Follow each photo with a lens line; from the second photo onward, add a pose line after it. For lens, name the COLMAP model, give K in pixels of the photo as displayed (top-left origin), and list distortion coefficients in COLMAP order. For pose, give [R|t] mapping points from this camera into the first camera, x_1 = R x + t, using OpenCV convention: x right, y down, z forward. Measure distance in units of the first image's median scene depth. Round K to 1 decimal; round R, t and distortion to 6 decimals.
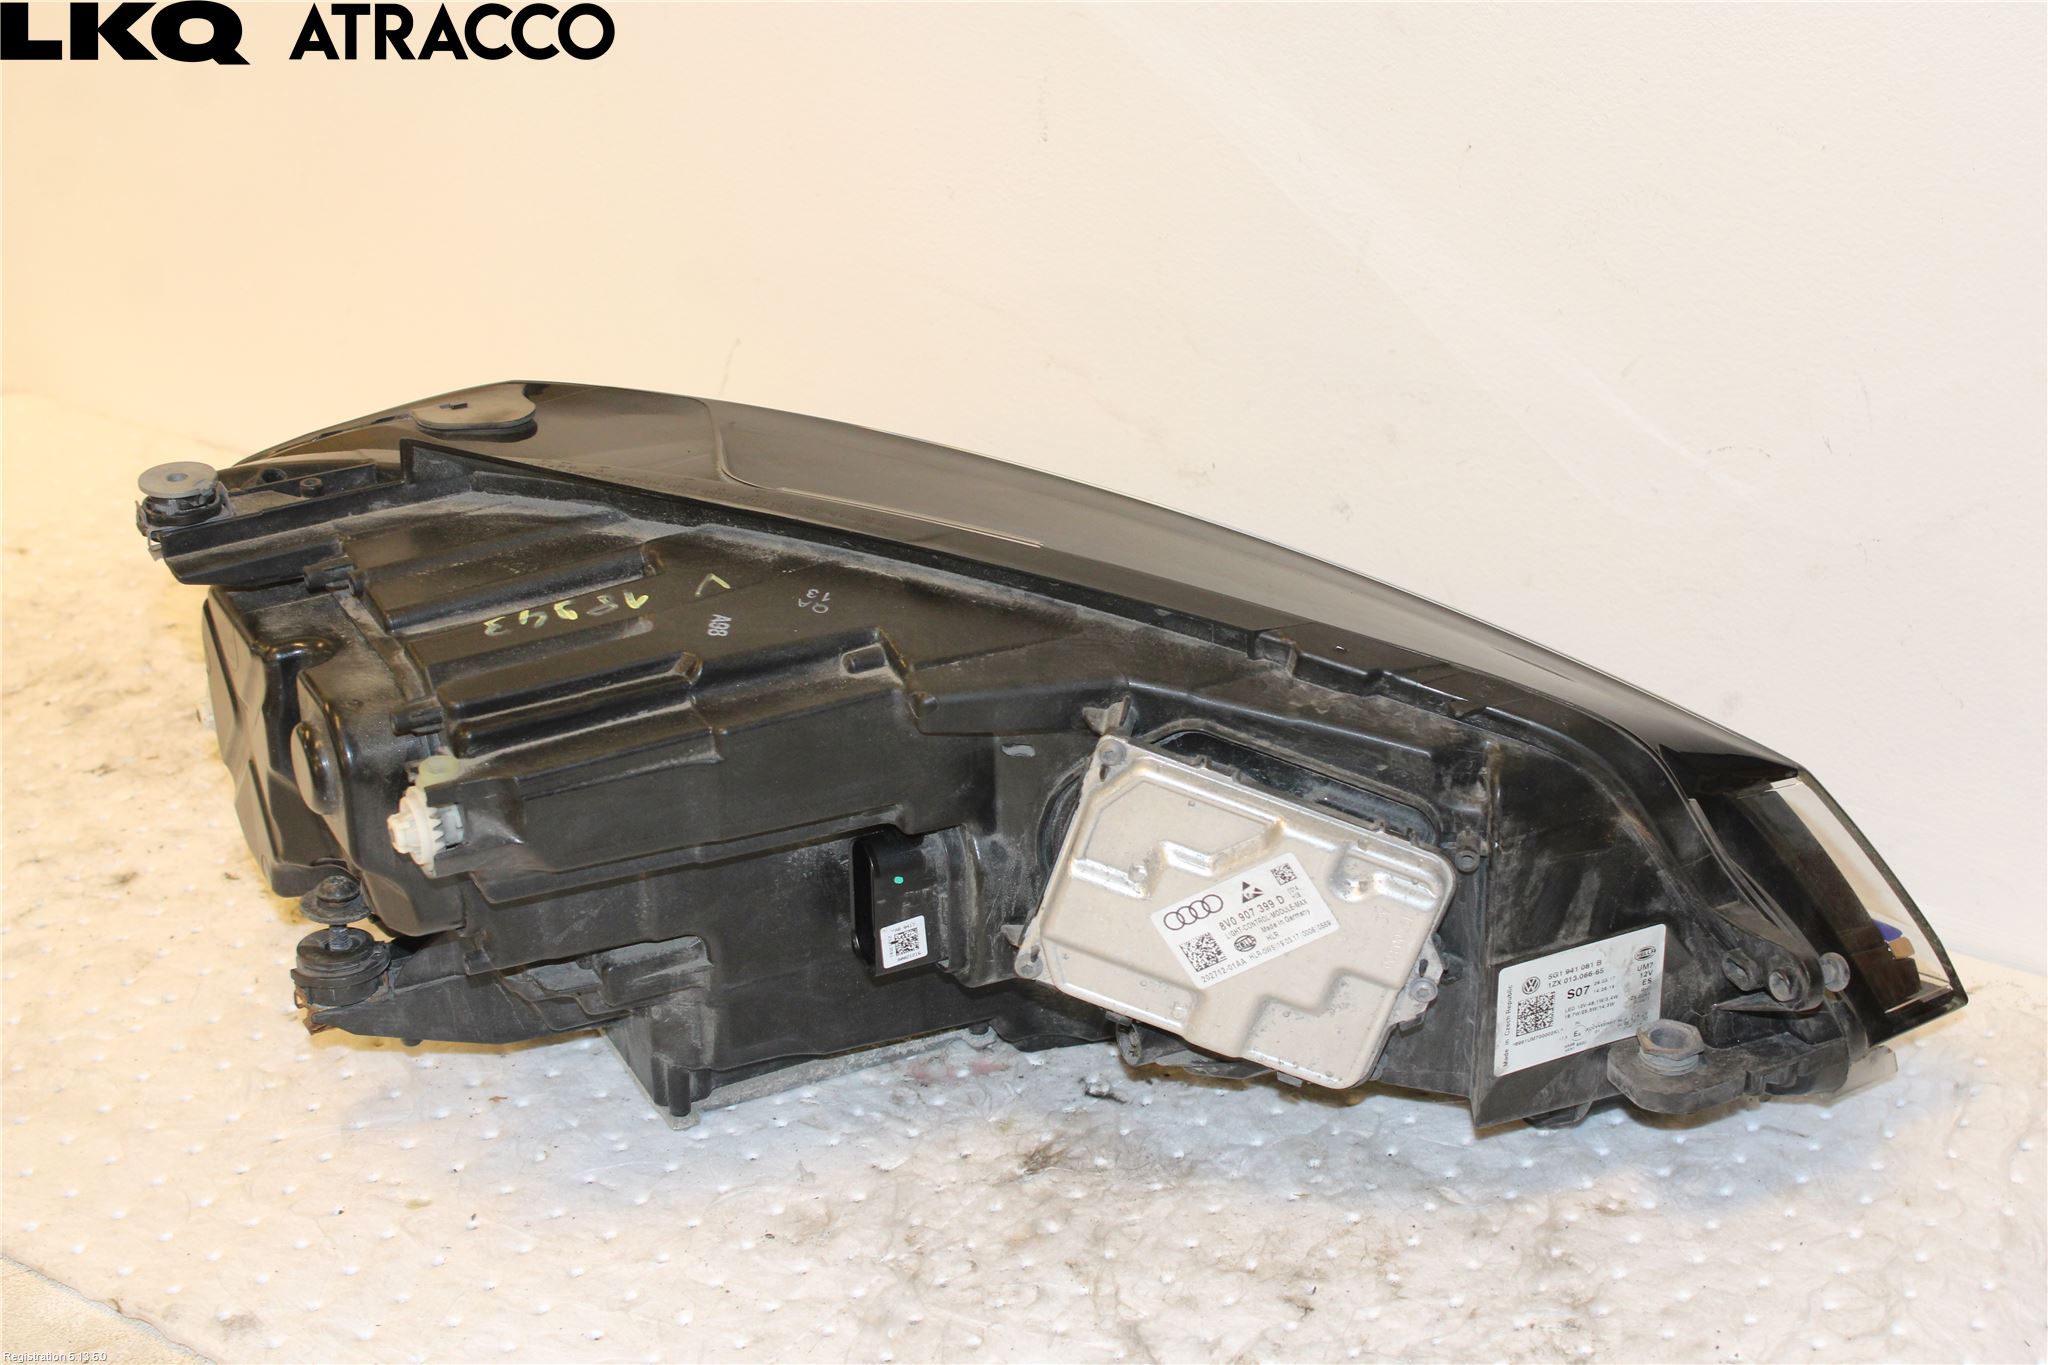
lens RADIAL K [[3222.4, 0, 1024.0], [0, 3222.4, 682.5], [0, 0, 1]] dist [-0.029673, 0.004211]
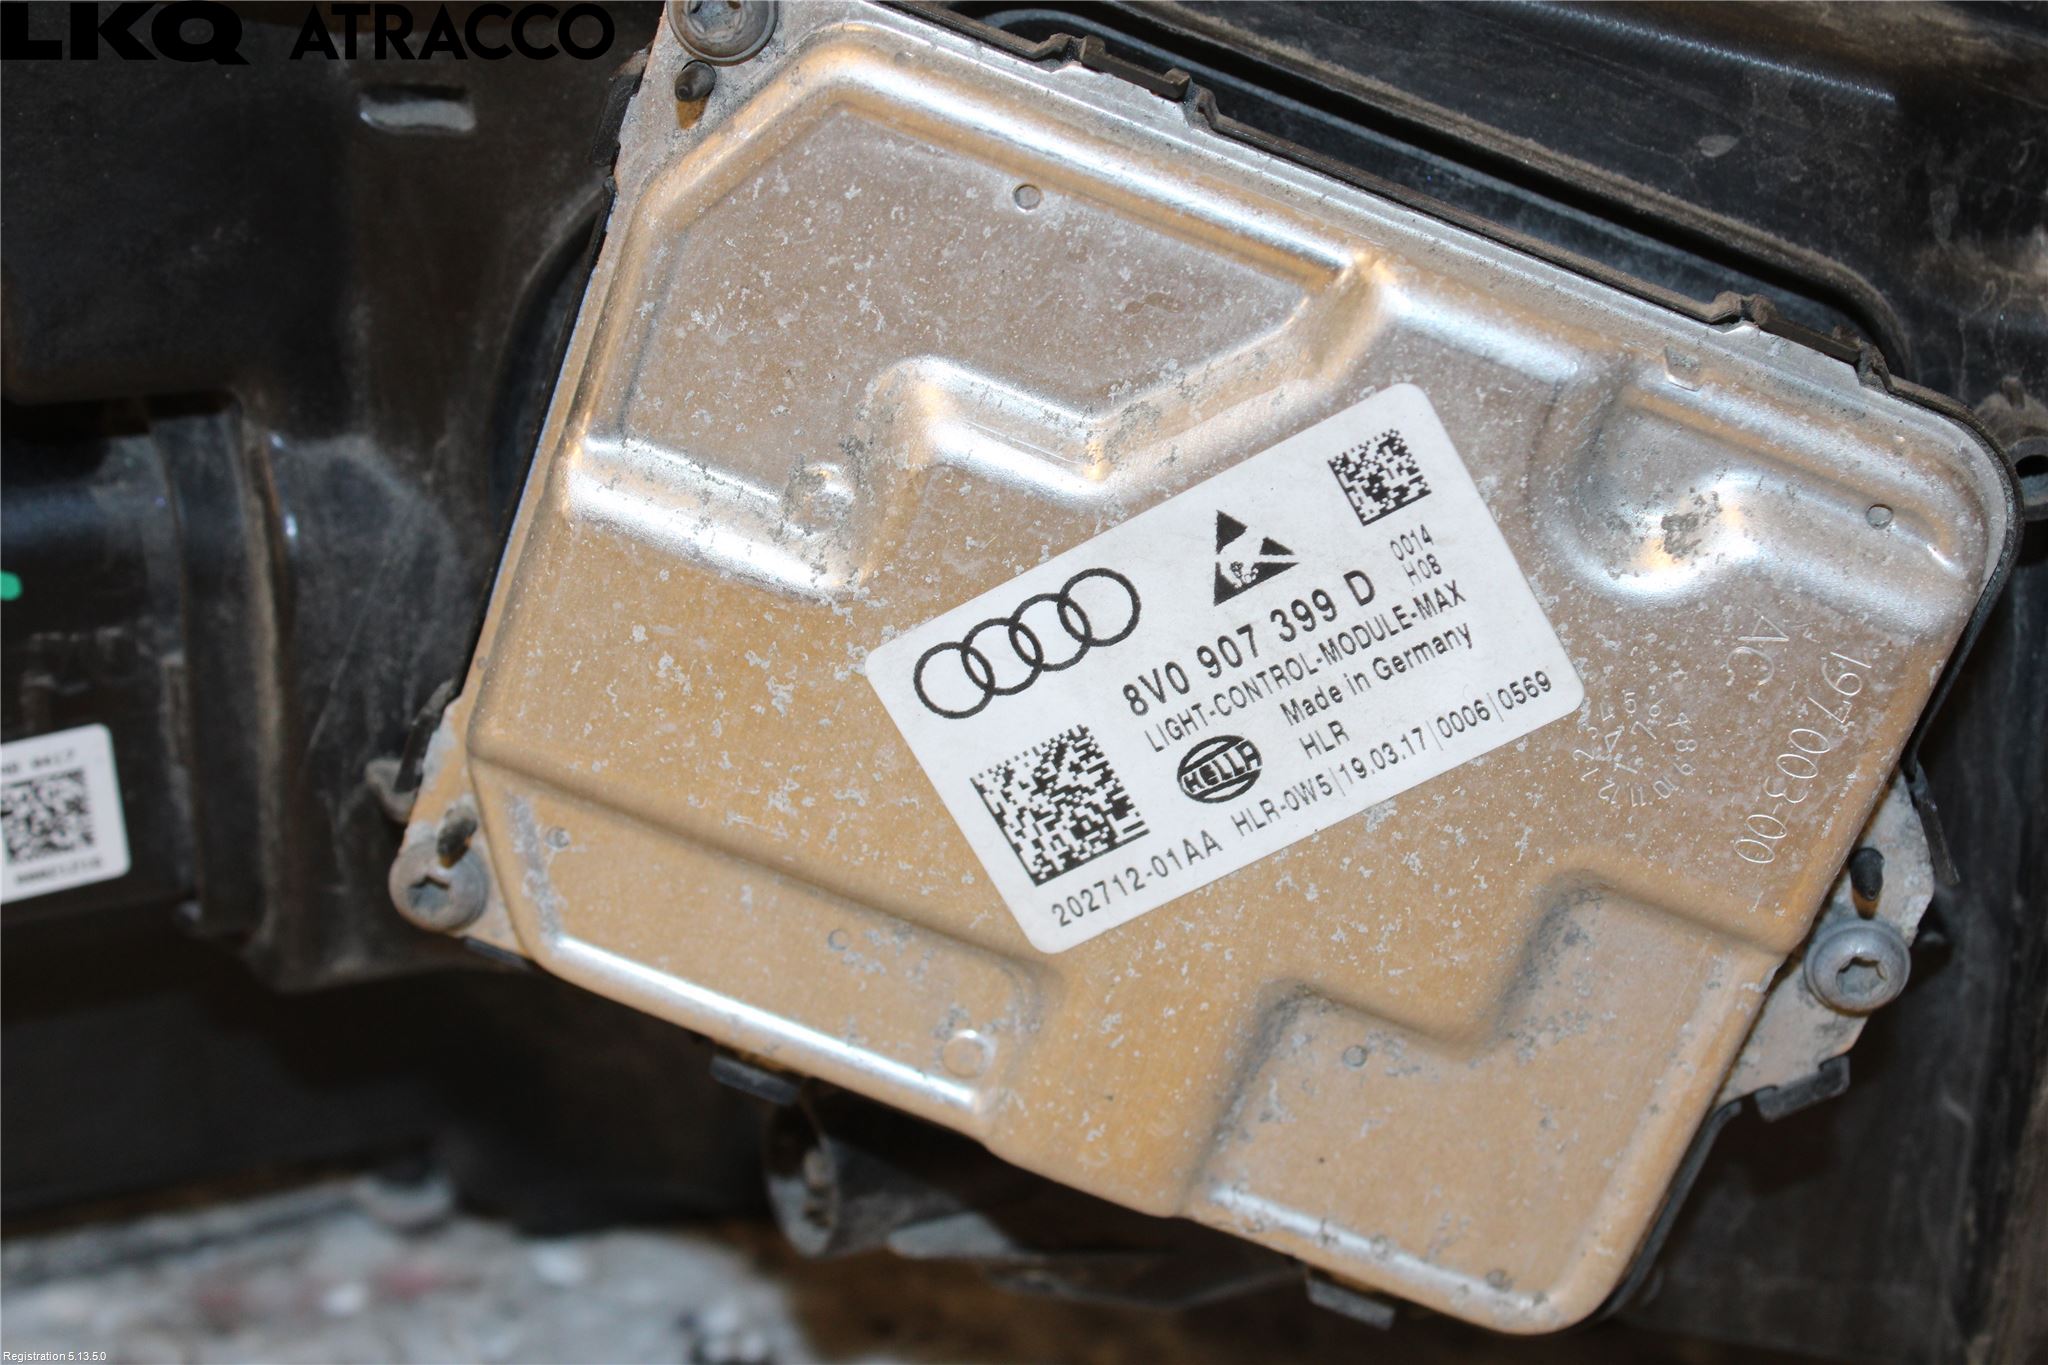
lens RADIAL K [[3222.4, 0, 1024.0], [0, 3222.4, 682.5], [0, 0, 1]] dist [-0.029673, 0.004211]
pose [[0.997987, 0.020888, 0.059886, 0.035941], [-0.015017, 0.995184, -0.096870, 0.098414], [-0.061621, 0.095775, 0.993494, 0.724694]]
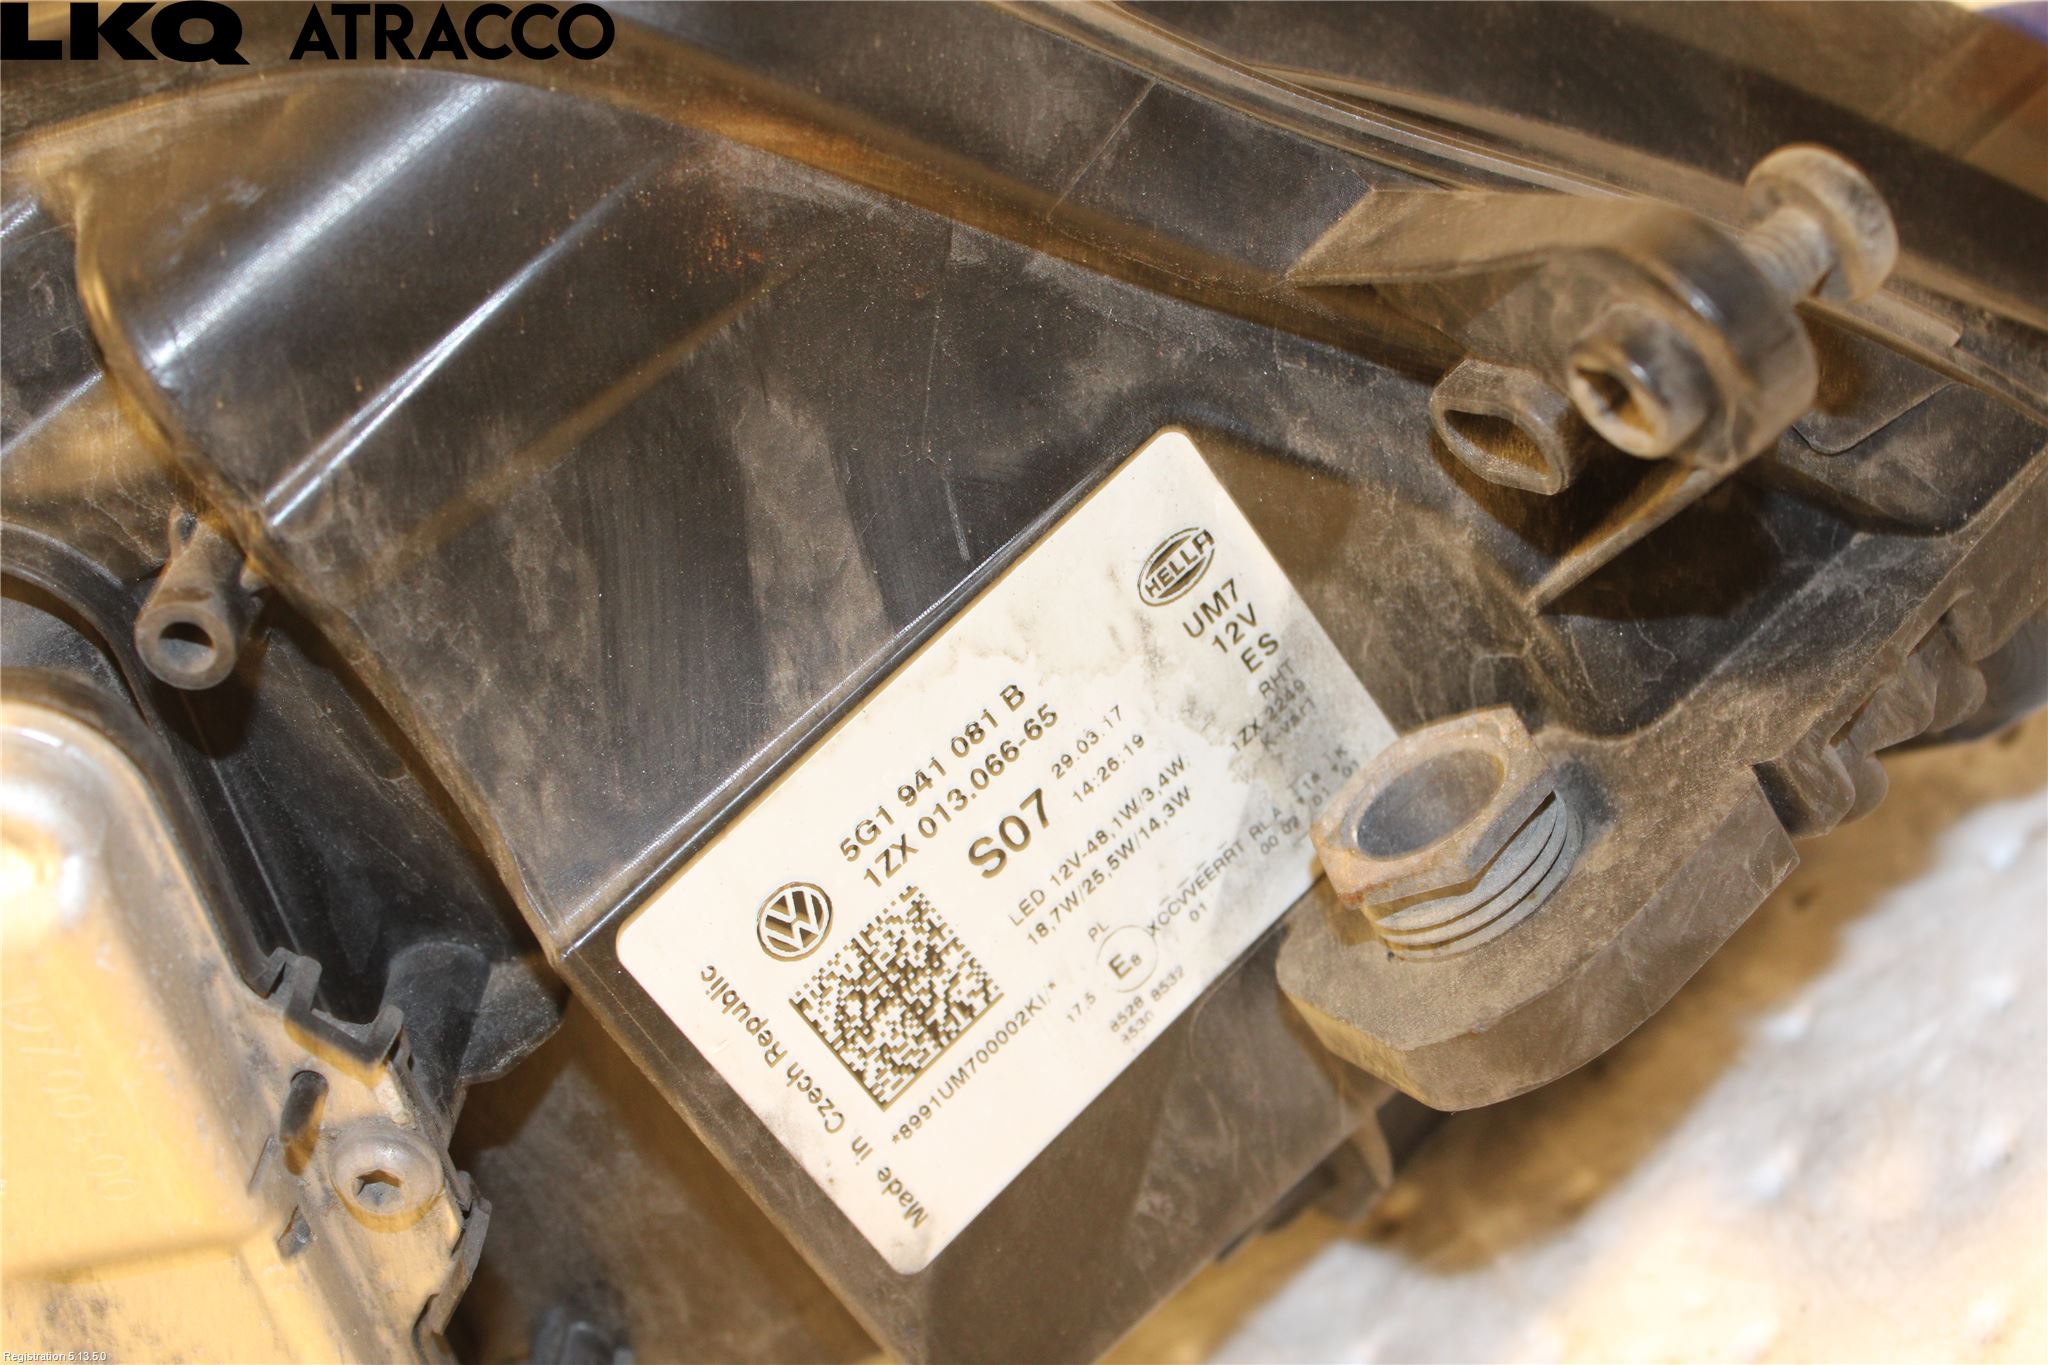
lens RADIAL K [[3222.4, 0, 1024.0], [0, 3222.4, 682.5], [0, 0, 1]] dist [-0.029673, 0.004211]
pose [[0.845284, -0.512350, -0.151633, 0.221357], [0.514535, 0.857028, -0.027503, 0.094895], [0.144045, -0.054772, 0.988054, 0.760100]]
